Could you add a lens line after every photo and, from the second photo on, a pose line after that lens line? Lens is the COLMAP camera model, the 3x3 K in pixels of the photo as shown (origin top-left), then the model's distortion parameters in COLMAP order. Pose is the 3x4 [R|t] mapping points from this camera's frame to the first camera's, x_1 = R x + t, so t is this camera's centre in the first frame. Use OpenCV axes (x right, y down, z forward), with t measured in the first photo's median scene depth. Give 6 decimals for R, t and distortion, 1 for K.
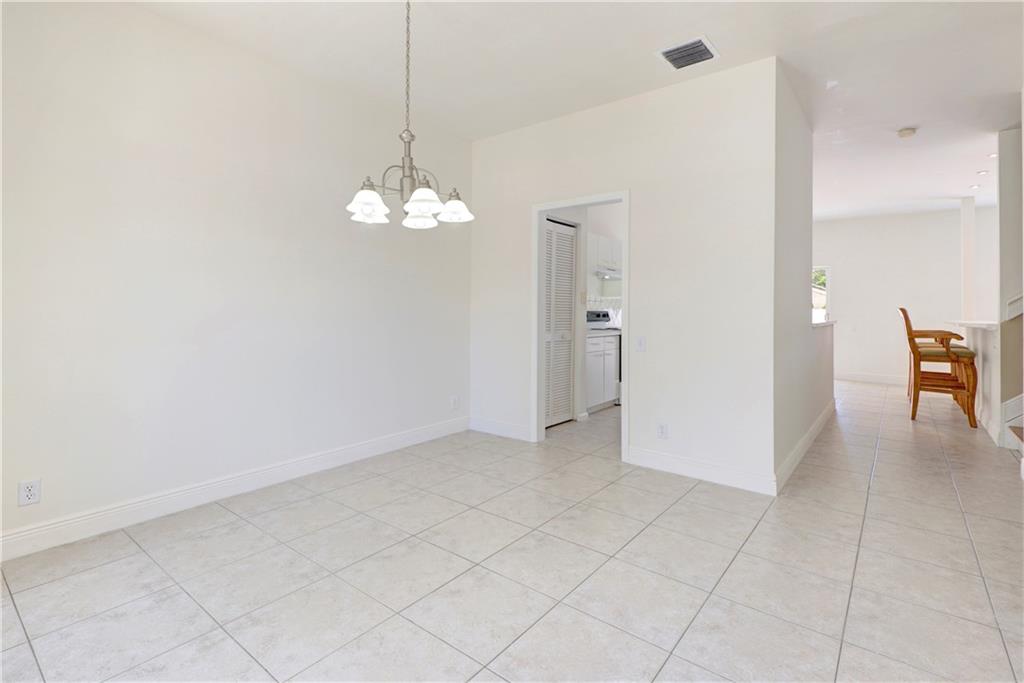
lens RADIAL K [[483.3, 0, 511.8], [0, 483.3, 312.6], [0, 0, 1]] dist [0.000877, -0.000160]
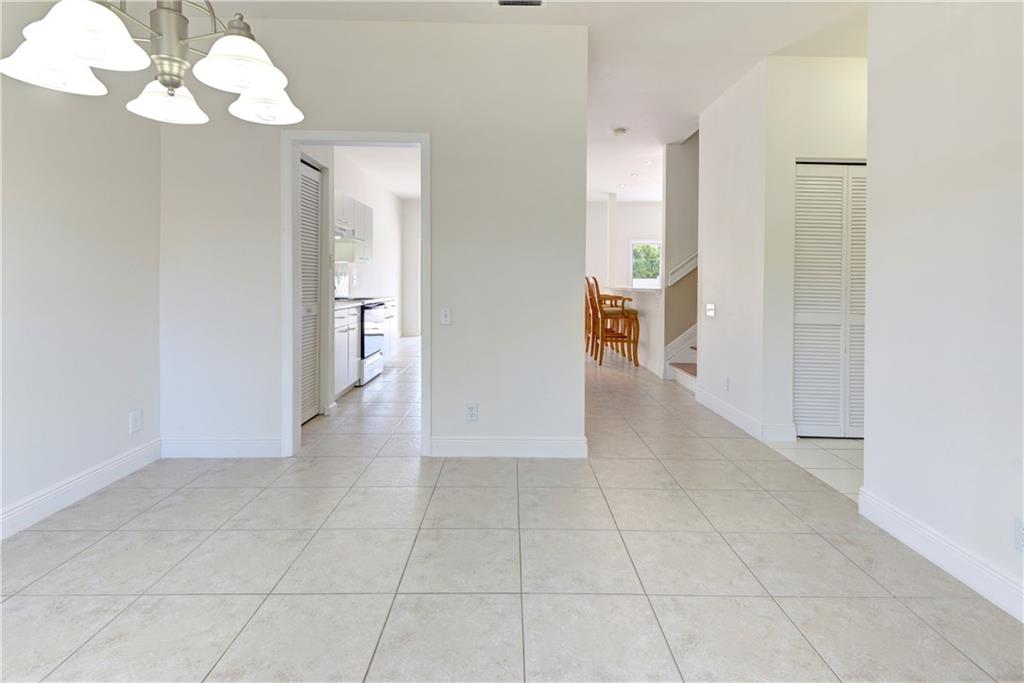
lens RADIAL K [[479.4, 0, 515.8], [0, 479.4, 286.9], [0, 0, 1]] dist [0.031054, -0.019213]
pose [[0.768945, -0.007744, 0.639268, -0.164013], [-0.000727, 0.999915, 0.012987, 0.001920], [-0.639314, -0.010451, 0.768875, 0.232082]]
